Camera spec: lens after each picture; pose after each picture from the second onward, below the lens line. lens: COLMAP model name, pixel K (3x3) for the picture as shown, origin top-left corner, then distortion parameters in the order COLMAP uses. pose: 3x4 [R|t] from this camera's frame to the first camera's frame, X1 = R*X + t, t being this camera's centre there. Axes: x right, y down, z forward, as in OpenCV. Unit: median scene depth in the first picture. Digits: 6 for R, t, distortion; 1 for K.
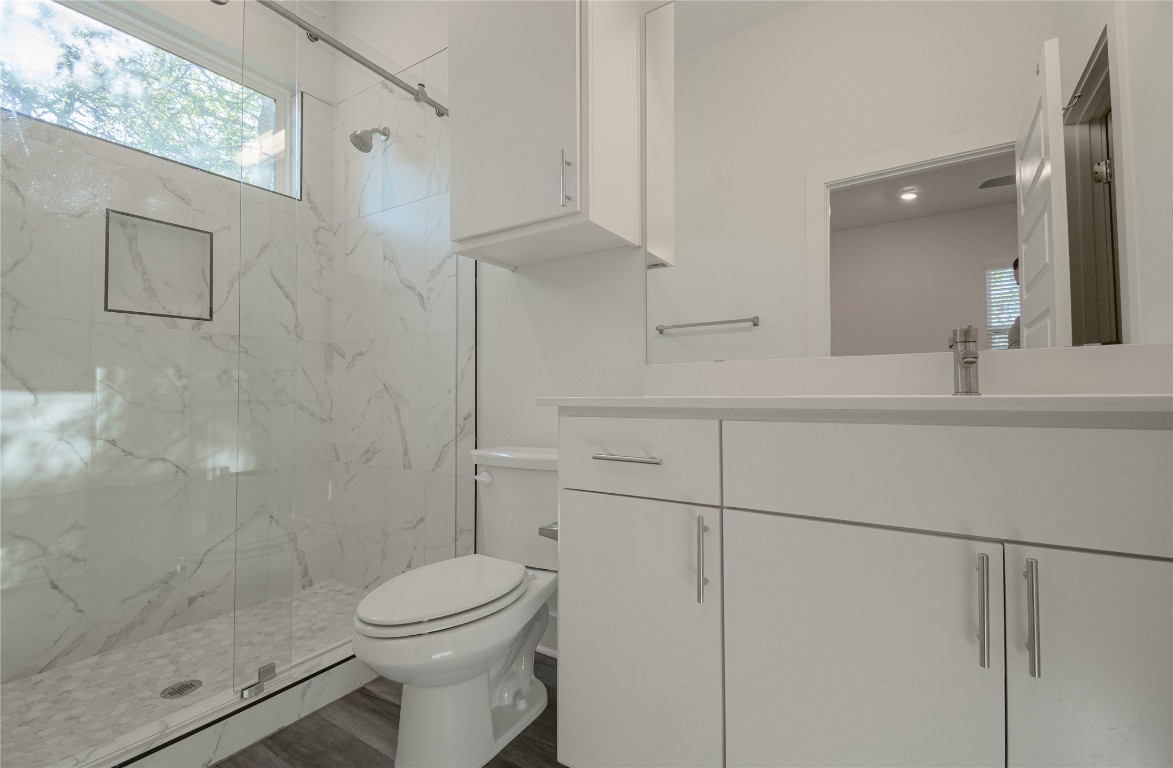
lens RADIAL K [[522.1, 0, 586.5], [0, 522.1, 384.0], [0, 0, 1]] dist [0.039334, -0.025564]
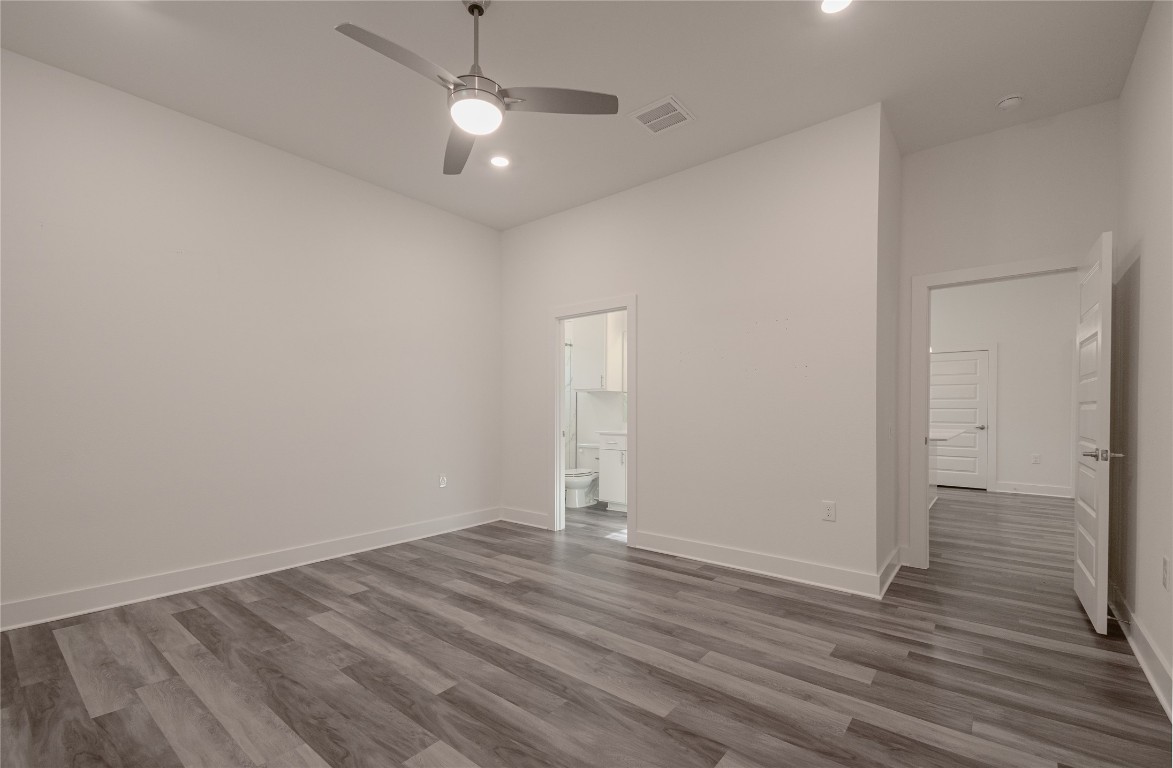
lens RADIAL K [[522.1, 0, 586.5], [0, 522.1, 384.0], [0, 0, 1]] dist [0.039334, -0.025564]
pose [[0.995422, 0.003950, -0.095491, 0.237809], [-0.006153, 0.999721, -0.022787, -0.251693], [0.095374, 0.023270, 0.995169, -3.201025]]
